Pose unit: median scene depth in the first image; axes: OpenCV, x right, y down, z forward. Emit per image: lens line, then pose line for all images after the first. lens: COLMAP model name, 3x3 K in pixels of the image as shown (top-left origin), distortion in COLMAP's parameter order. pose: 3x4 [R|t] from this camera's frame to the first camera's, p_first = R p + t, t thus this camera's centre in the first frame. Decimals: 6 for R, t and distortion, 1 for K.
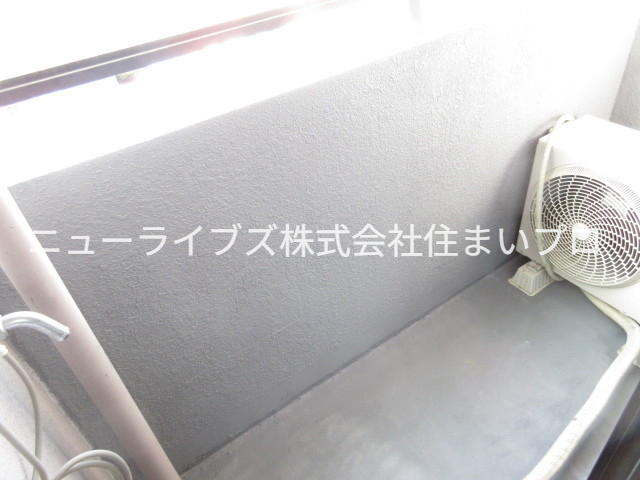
lens RADIAL K [[476.7, 0, 319.6], [0, 476.7, 239.5], [0, 0, 1]] dist [-0.008216, 0.002743]
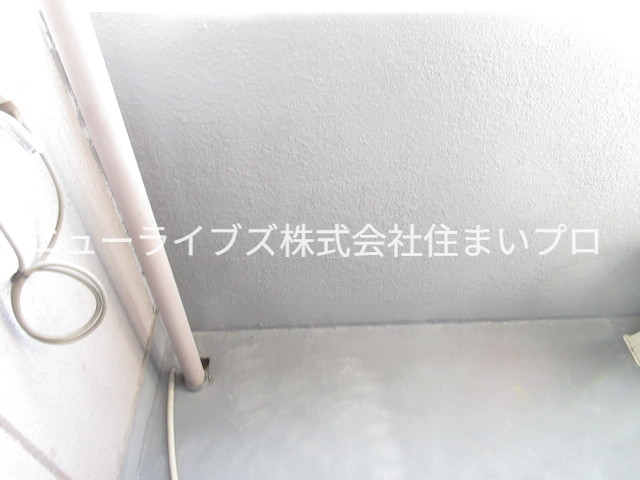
lens RADIAL K [[476.7, 0, 319.8], [0, 476.7, 240.9], [0, 0, 1]] dist [-0.008216, 0.002743]
pose [[0.845892, 0.452234, -0.282756, 0.139024], [-0.401880, 0.888981, 0.219555, -0.037800], [0.350655, -0.072085, 0.933726, 0.069724]]
